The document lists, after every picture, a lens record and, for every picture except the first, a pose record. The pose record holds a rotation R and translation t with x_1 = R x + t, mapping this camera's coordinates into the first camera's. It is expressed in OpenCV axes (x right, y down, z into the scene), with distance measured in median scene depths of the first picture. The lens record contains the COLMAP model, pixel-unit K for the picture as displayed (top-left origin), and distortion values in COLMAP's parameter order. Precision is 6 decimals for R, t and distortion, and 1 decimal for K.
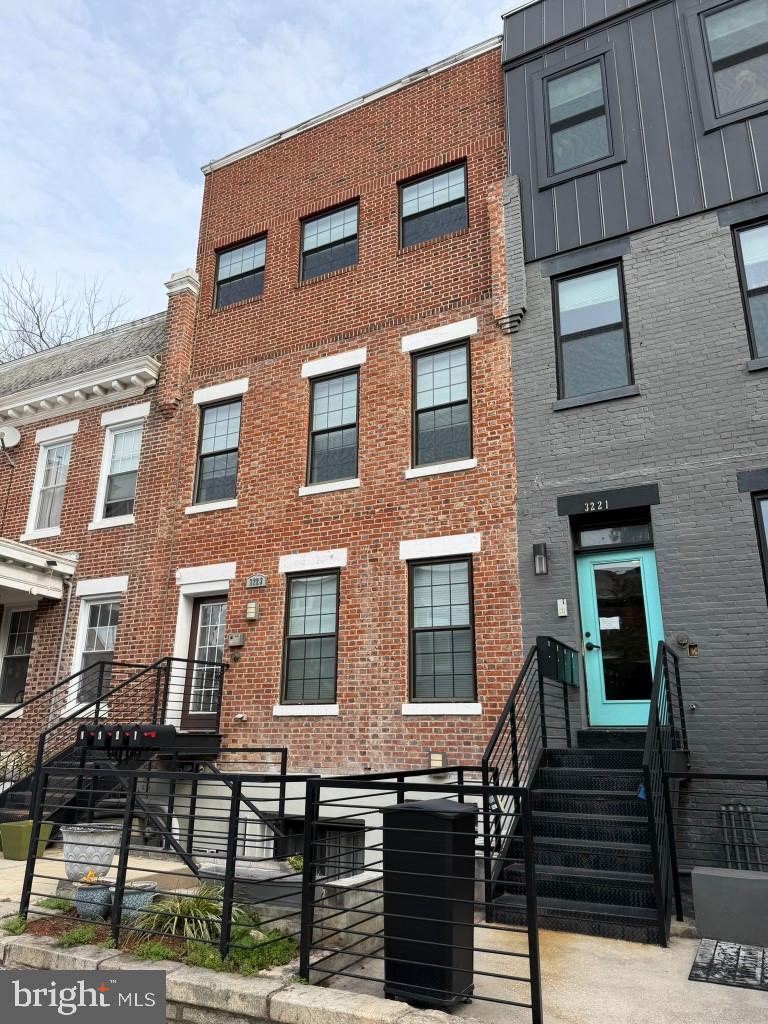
lens RADIAL K [[705.1, 0, 384.0], [0, 705.1, 512.0], [0, 0, 1]] dist [0.153769, -0.268334]
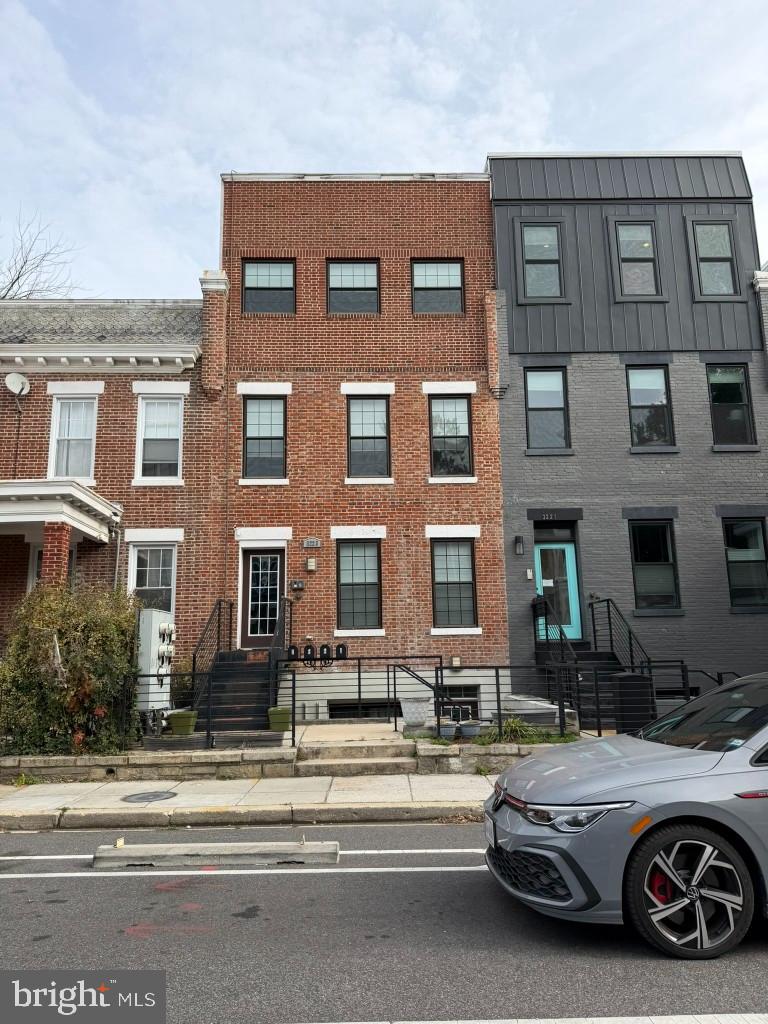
lens RADIAL K [[705.1, 0, 384.0], [0, 705.1, 512.0], [0, 0, 1]] dist [0.153769, -0.268334]
pose [[0.874352, 0.066652, 0.480693, -0.711482], [-0.120879, 0.989216, 0.082709, -0.091828], [-0.469996, -0.130423, 0.872980, -0.259159]]
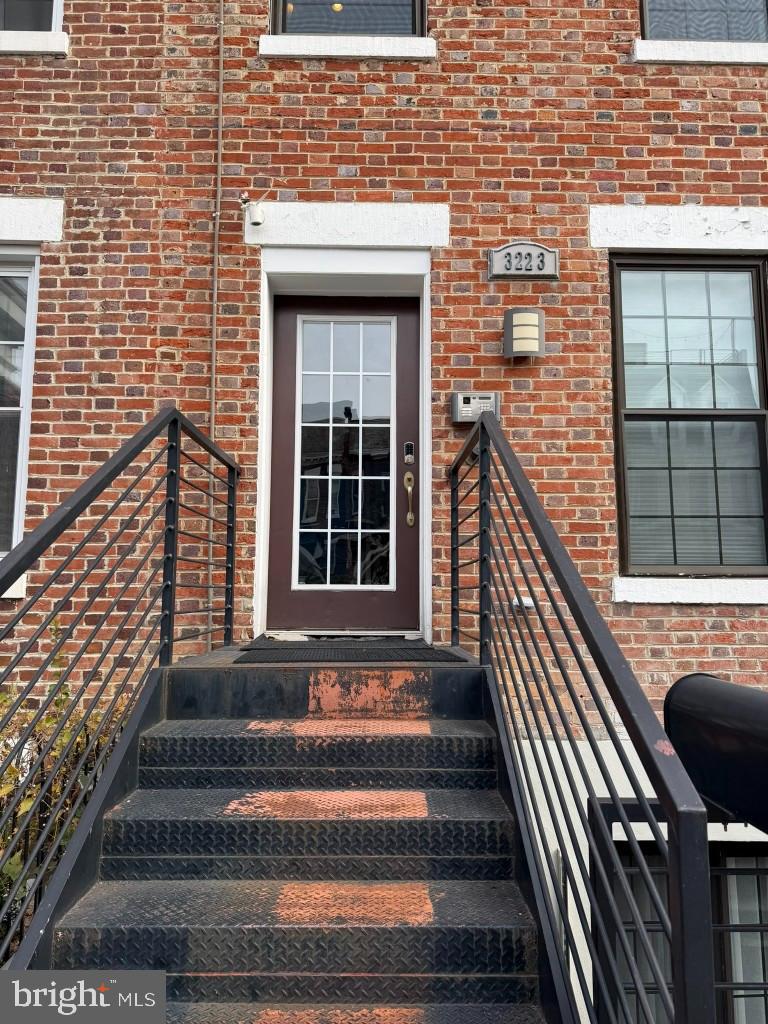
lens RADIAL K [[711.1, 0, 381.2], [0, 711.1, 505.7], [0, 0, 1]] dist [0.054776, -0.088835]
pose [[0.884267, 0.048351, 0.464472, -0.410692], [-0.136968, 0.977735, 0.158980, 0.171776], [-0.446444, -0.204198, 0.871201, 0.661575]]
